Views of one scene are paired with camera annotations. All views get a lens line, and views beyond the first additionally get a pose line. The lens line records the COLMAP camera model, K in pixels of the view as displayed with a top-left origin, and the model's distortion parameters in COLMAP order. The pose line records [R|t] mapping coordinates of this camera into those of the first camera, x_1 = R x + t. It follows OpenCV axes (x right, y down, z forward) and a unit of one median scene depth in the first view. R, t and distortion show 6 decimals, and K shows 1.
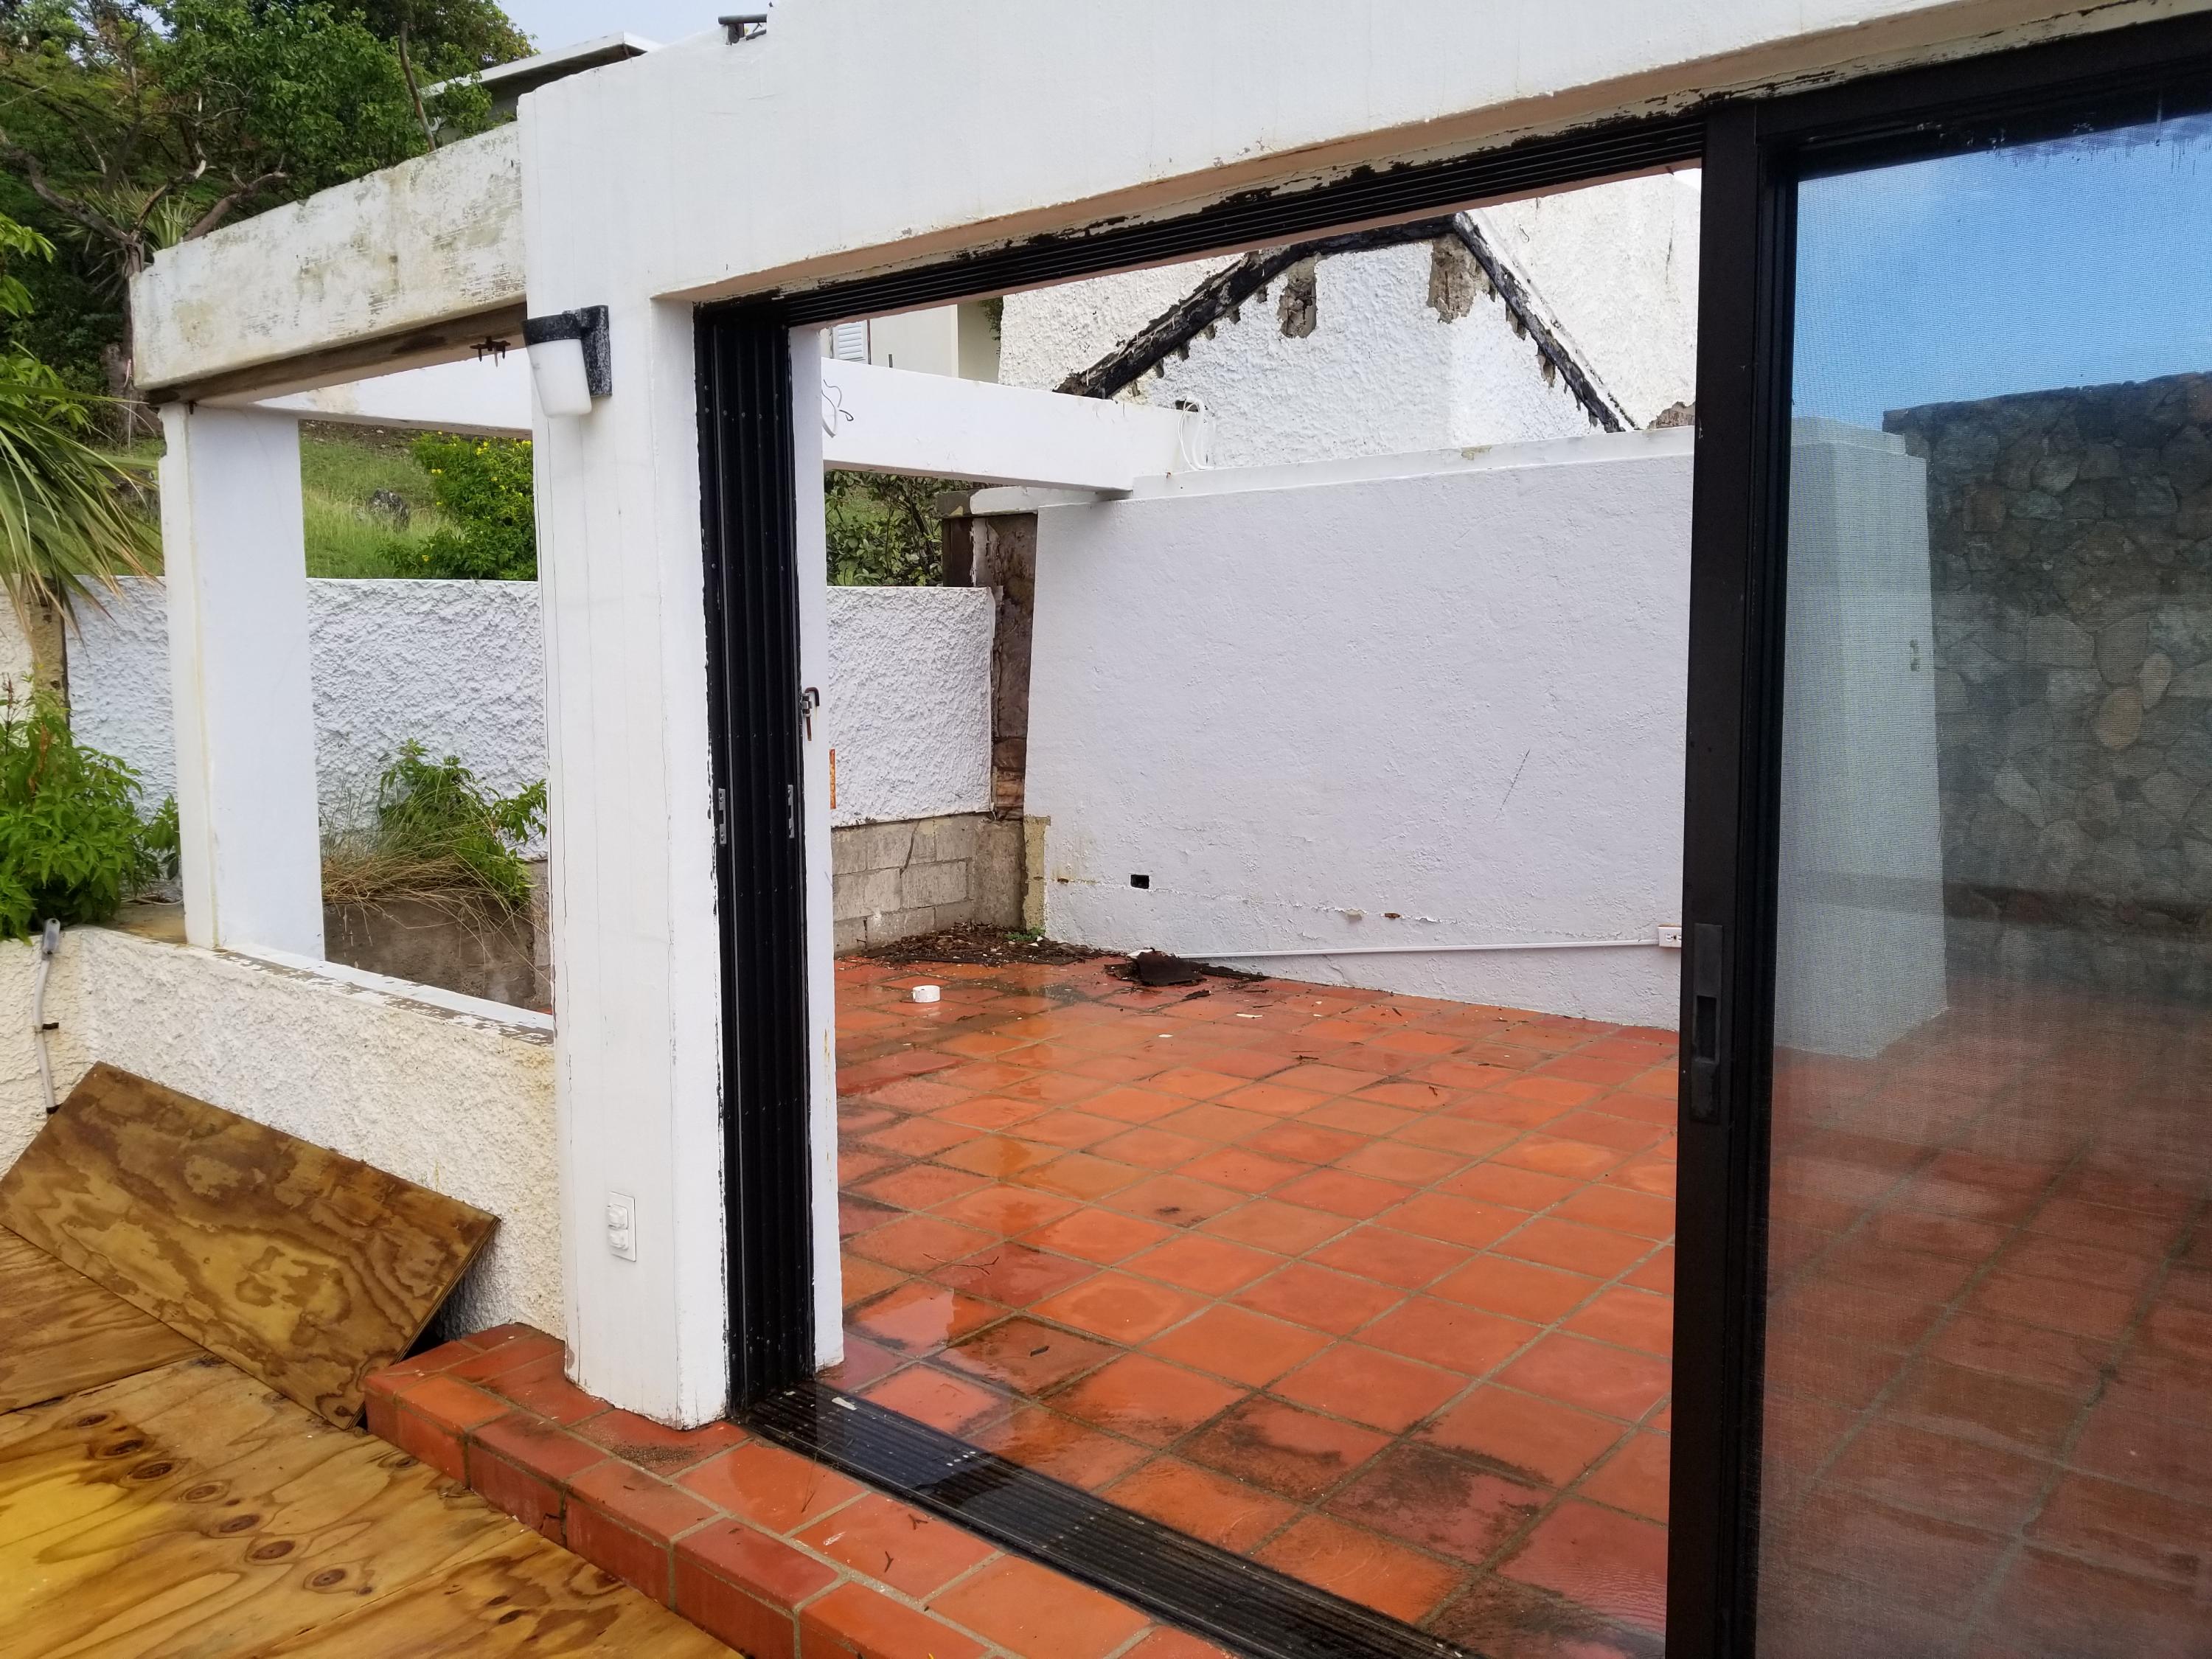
lens RADIAL K [[1756.9, 0, 1063.2], [0, 1756.9, 817.0], [0, 0, 1]] dist [0.105701, -0.204905]
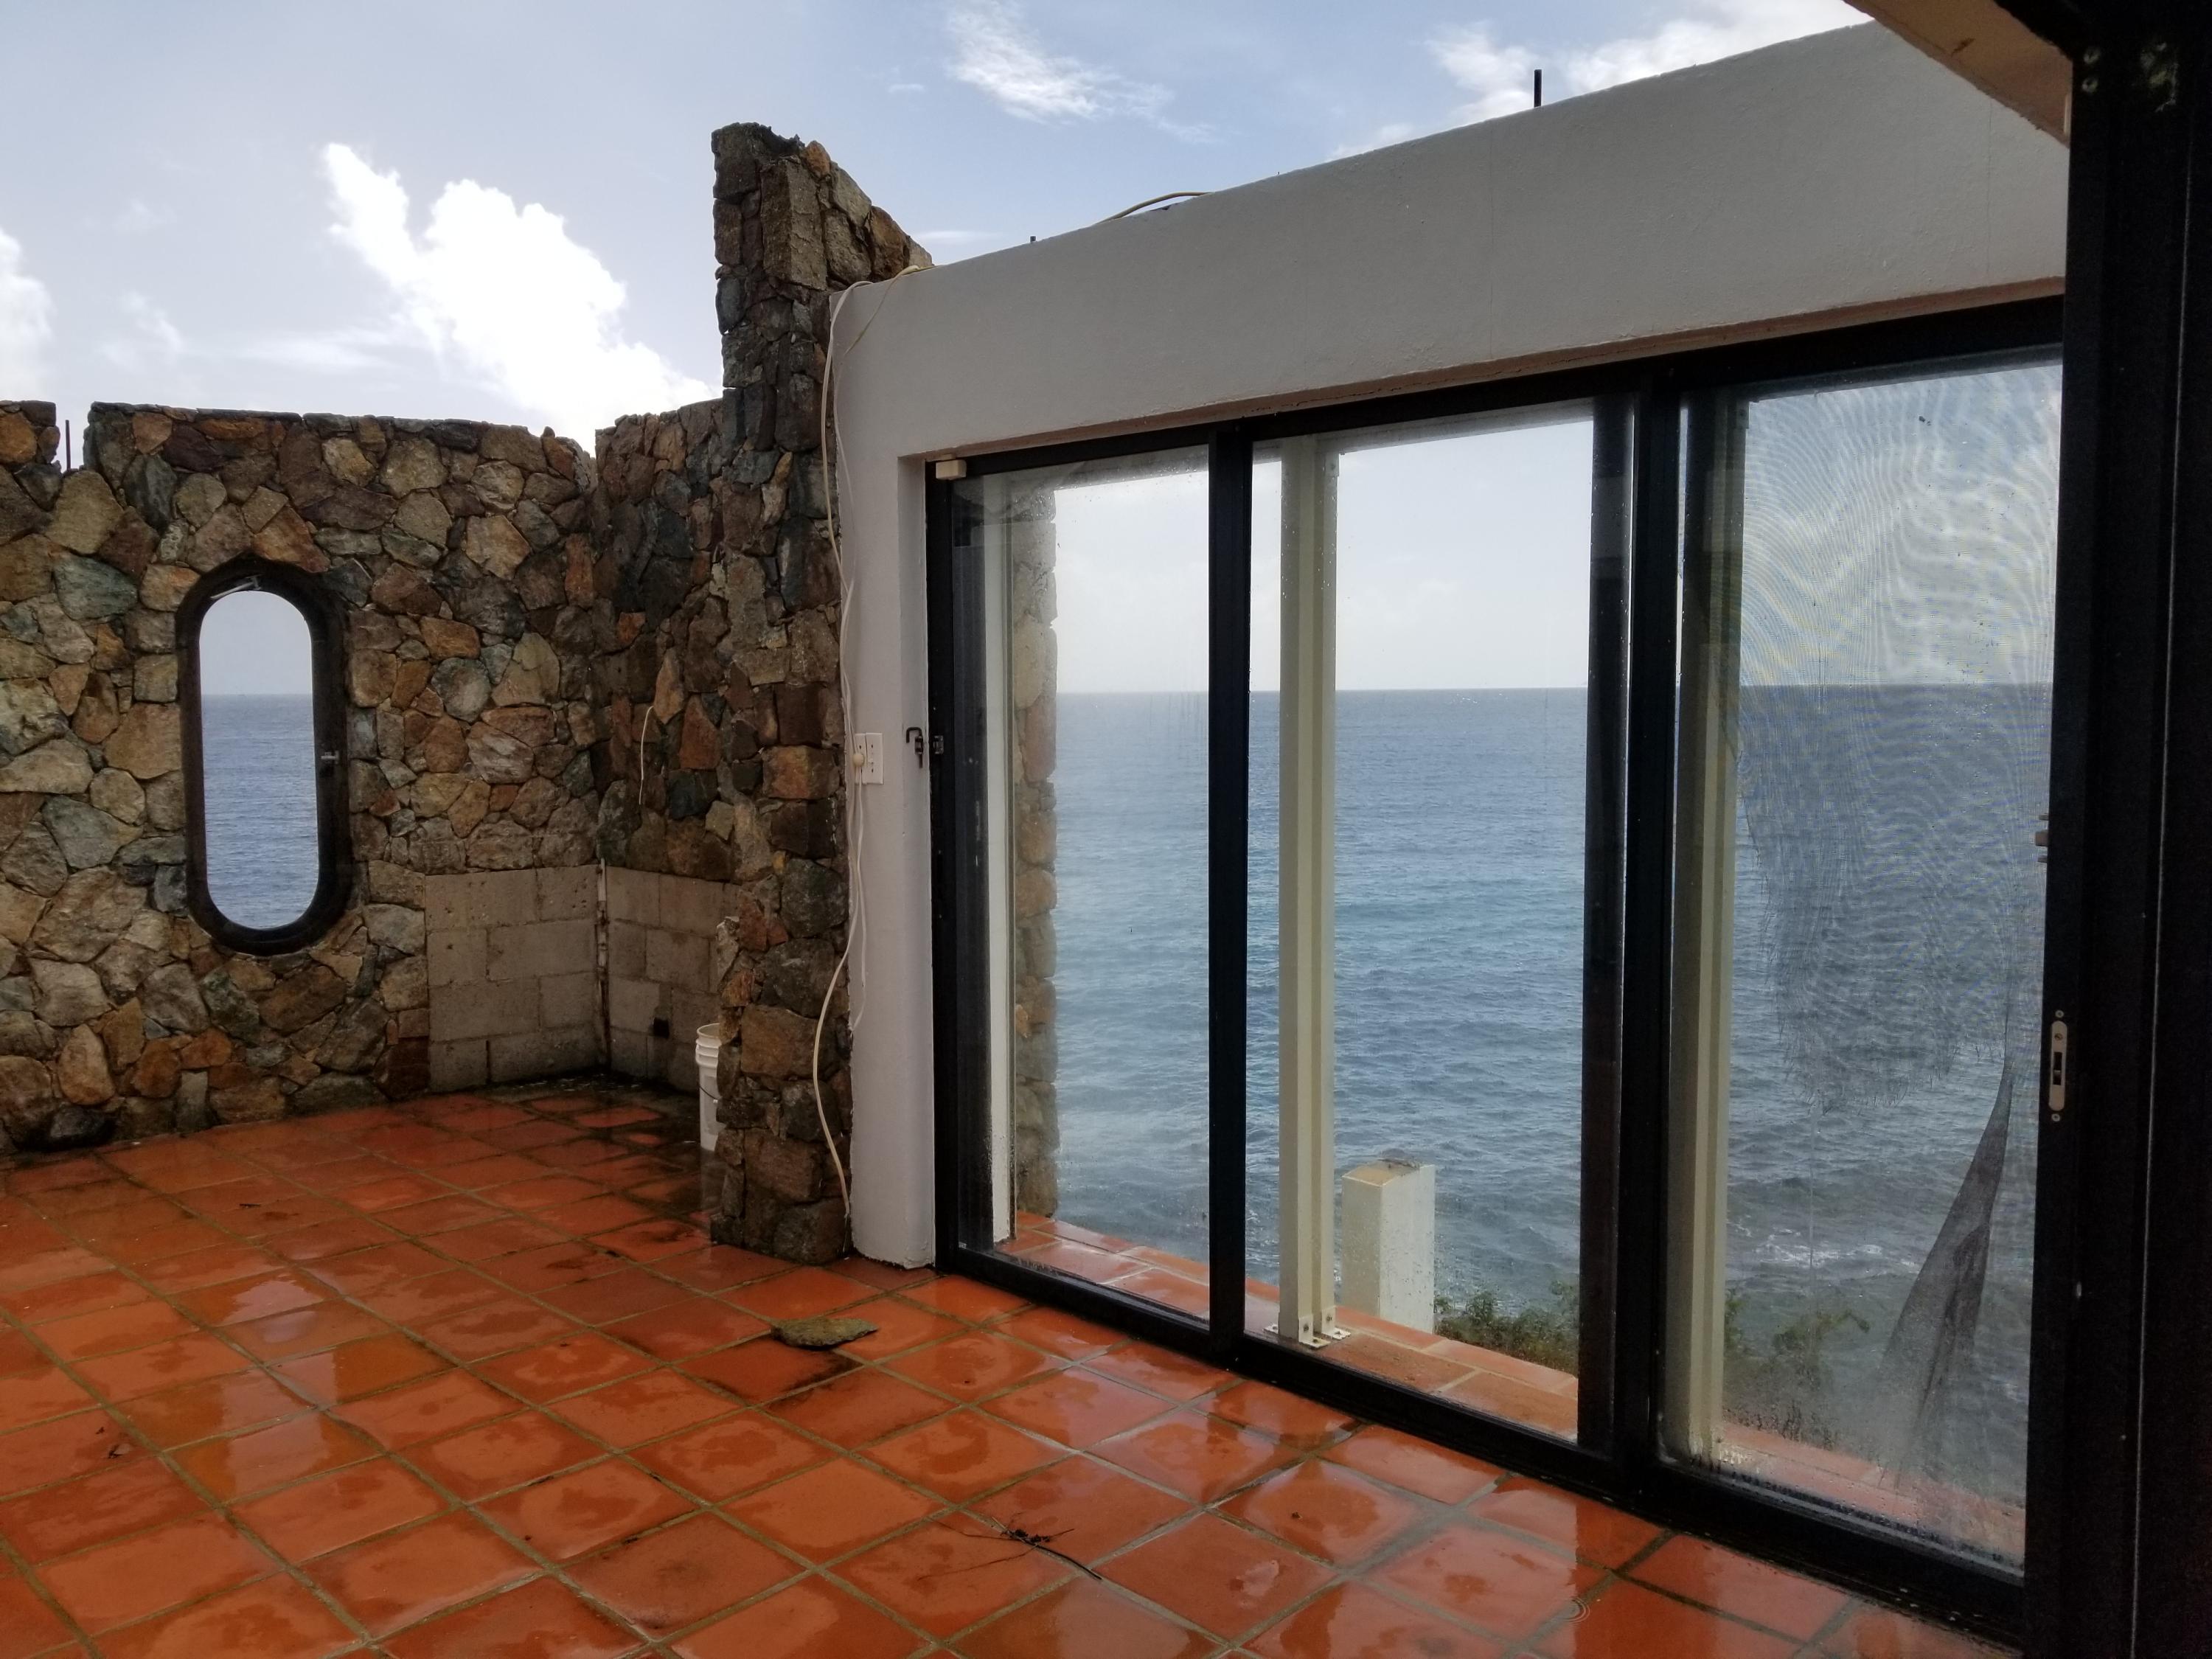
lens RADIAL K [[1756.9, 0, 1063.2], [0, 1756.9, 817.0], [0, 0, 1]] dist [0.105701, -0.204905]
pose [[0.082391, -0.064158, 0.994533, -0.295673], [0.102228, 0.993206, 0.055603, -0.103485], [-0.991343, 0.097088, 0.088390, 0.885806]]
